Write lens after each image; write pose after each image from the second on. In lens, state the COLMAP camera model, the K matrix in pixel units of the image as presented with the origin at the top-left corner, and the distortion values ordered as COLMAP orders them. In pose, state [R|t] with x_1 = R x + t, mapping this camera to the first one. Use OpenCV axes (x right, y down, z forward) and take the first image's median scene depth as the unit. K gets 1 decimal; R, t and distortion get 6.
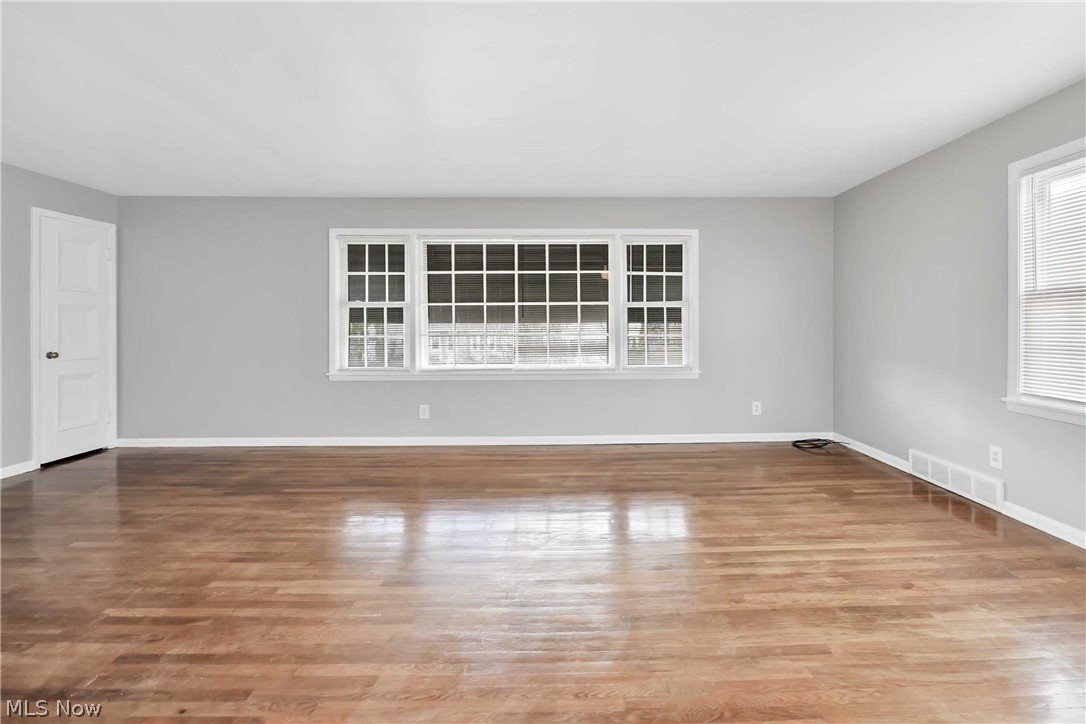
lens RADIAL K [[477.8, 0, 543.4], [0, 477.8, 306.9], [0, 0, 1]] dist [-0.000421, -0.000009]
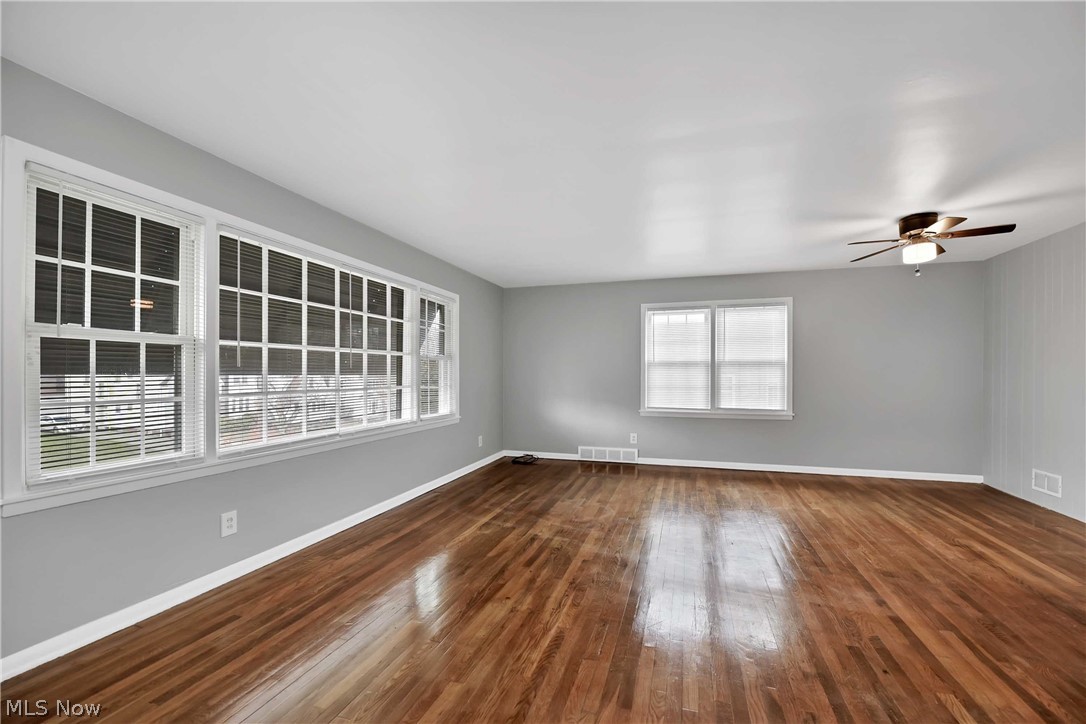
lens RADIAL K [[448.8, 0, 554.6], [0, 448.8, 367.9], [0, 0, 1]] dist [-0.002363, -0.000617]
pose [[0.301010, 0.017908, 0.953453, -0.717064], [-0.036887, 0.999294, -0.007123, 0.016512], [-0.952907, -0.033026, 0.301459, 0.491594]]
